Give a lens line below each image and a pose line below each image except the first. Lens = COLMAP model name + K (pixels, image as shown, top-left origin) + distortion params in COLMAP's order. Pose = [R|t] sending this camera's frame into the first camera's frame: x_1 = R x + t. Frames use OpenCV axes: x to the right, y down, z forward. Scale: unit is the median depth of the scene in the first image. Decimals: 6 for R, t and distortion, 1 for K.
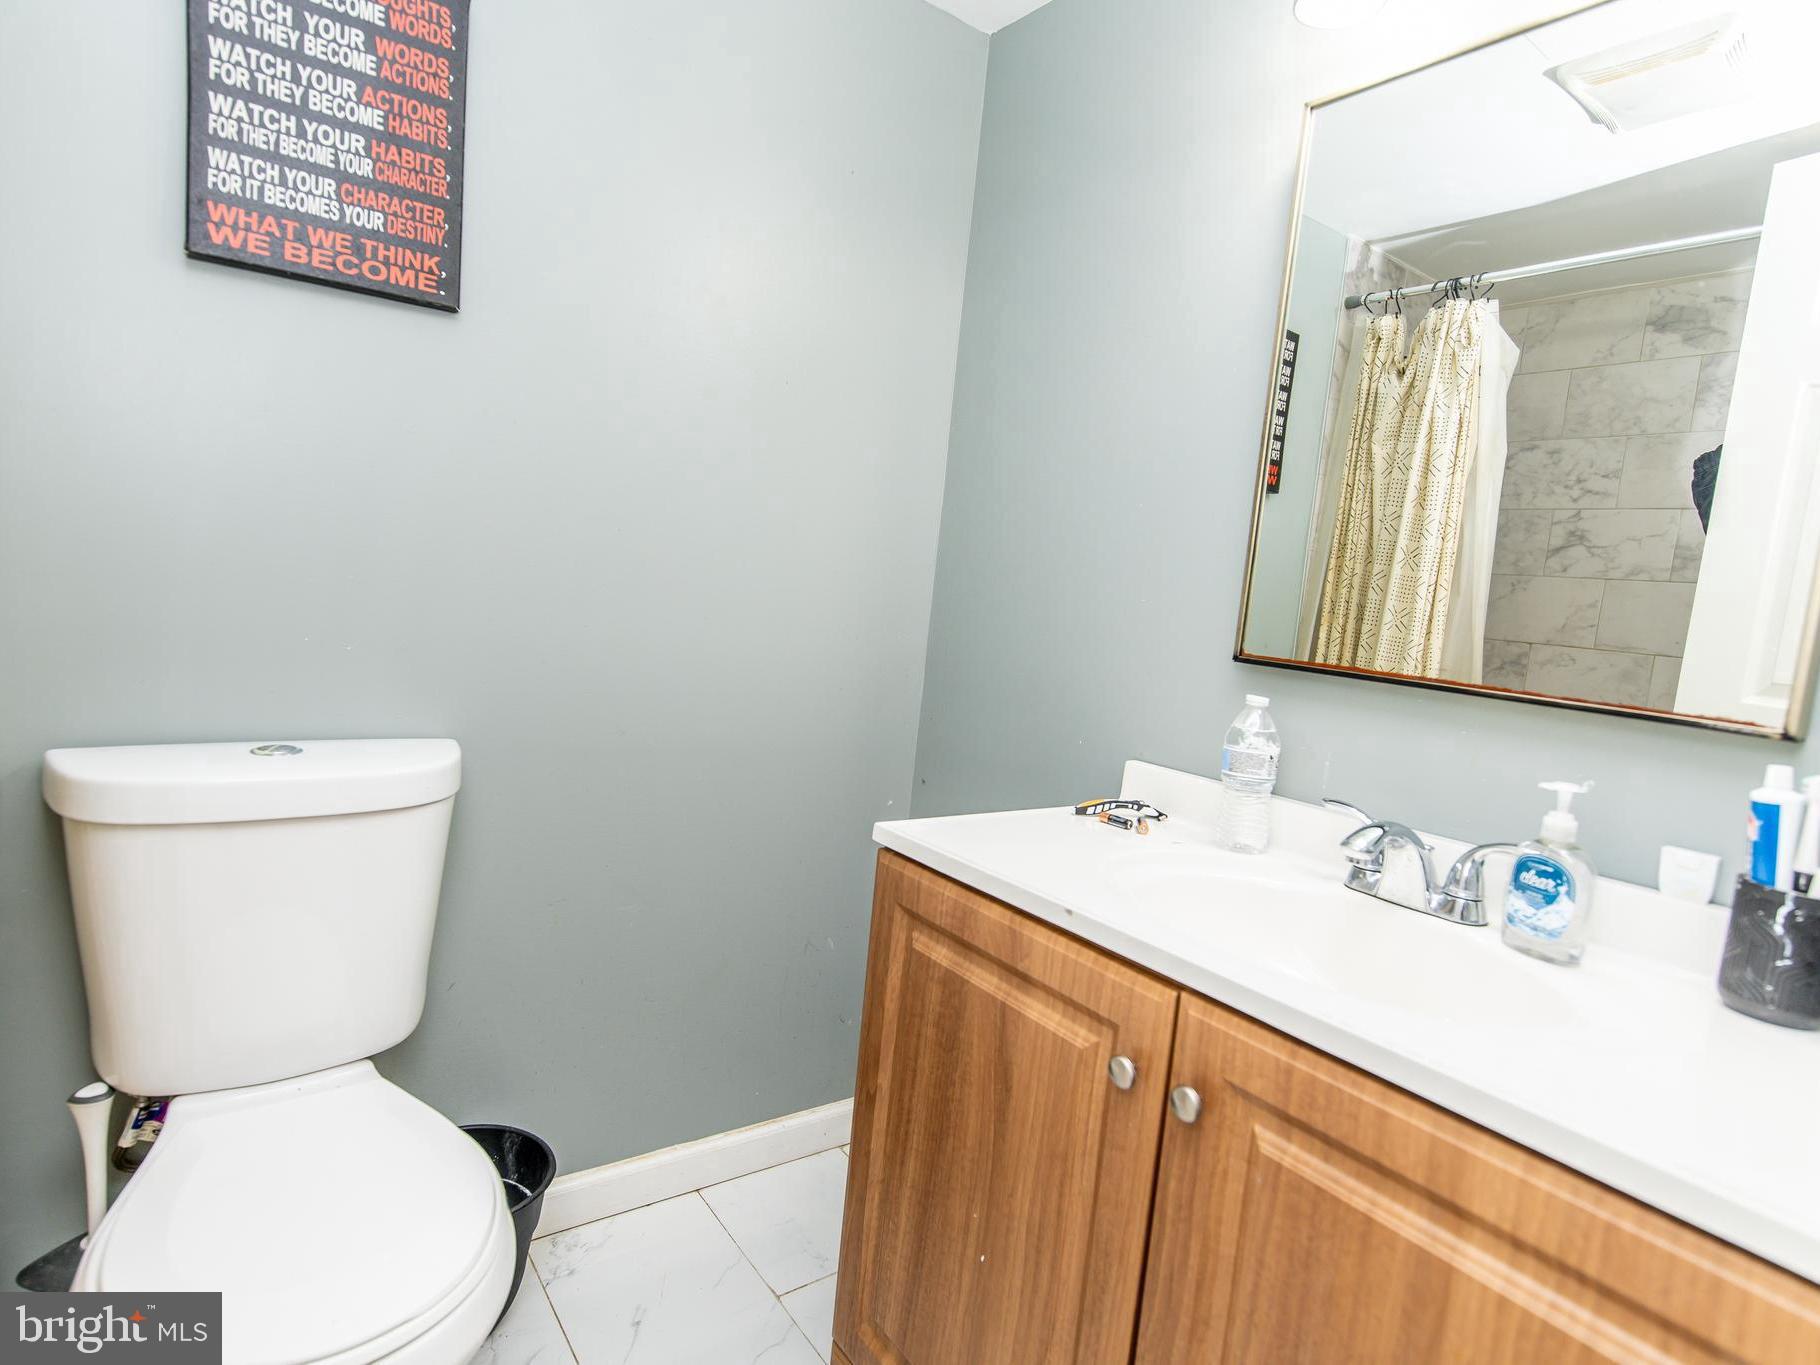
lens RADIAL K [[956.1, 0, 905.7], [0, 956.1, 676.7], [0, 0, 1]] dist [-0.001172, -0.001371]
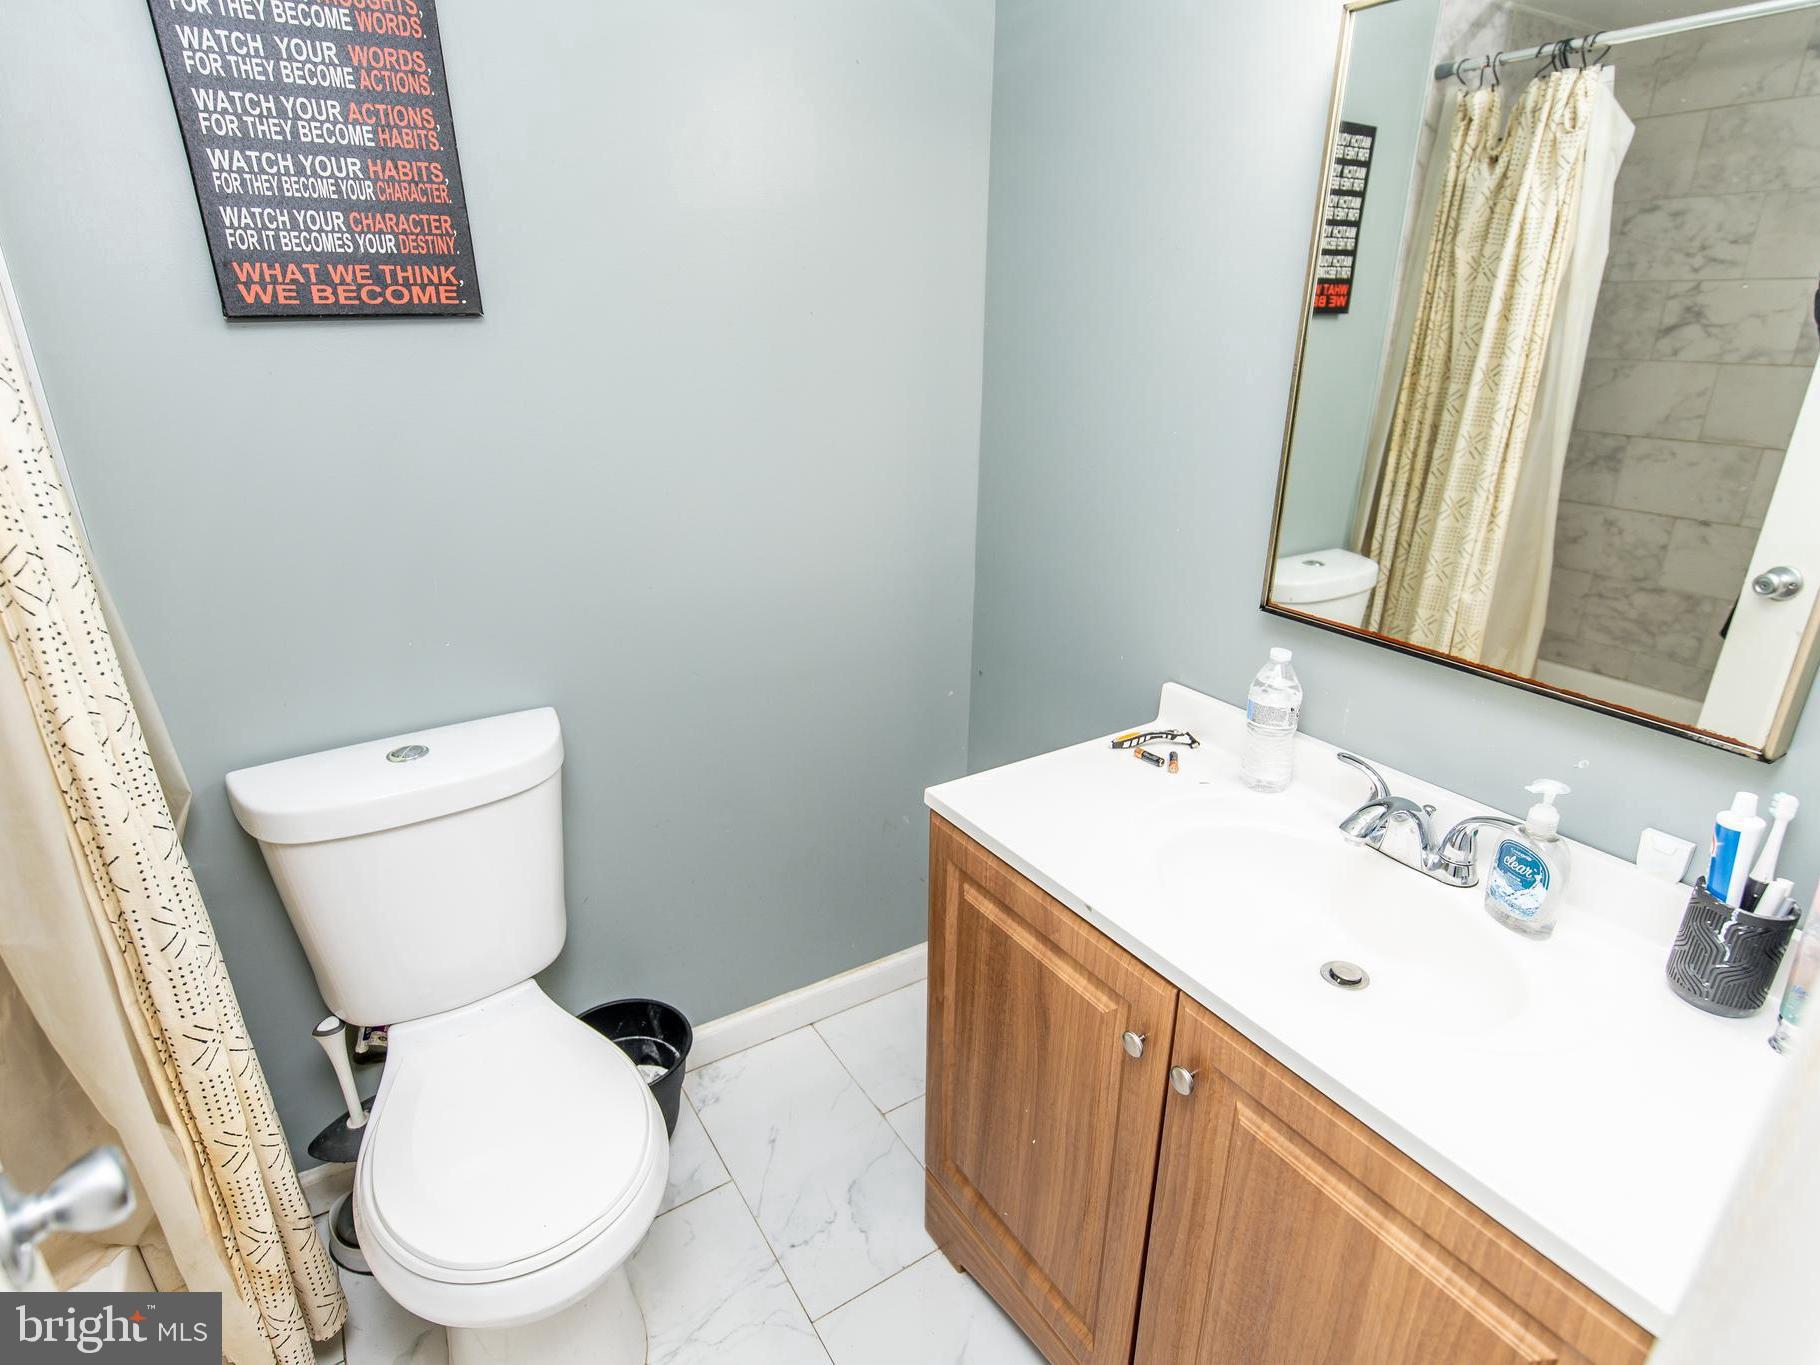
lens RADIAL K [[950.8, 0, 903.6], [0, 950.8, 680.7], [0, 0, 1]] dist [-0.000528, -0.000736]
pose [[0.993474, -0.061313, -0.096176, 0.056238], [0.083489, 0.965425, 0.246948, -0.241123], [0.077710, -0.253366, 0.964244, -0.044308]]
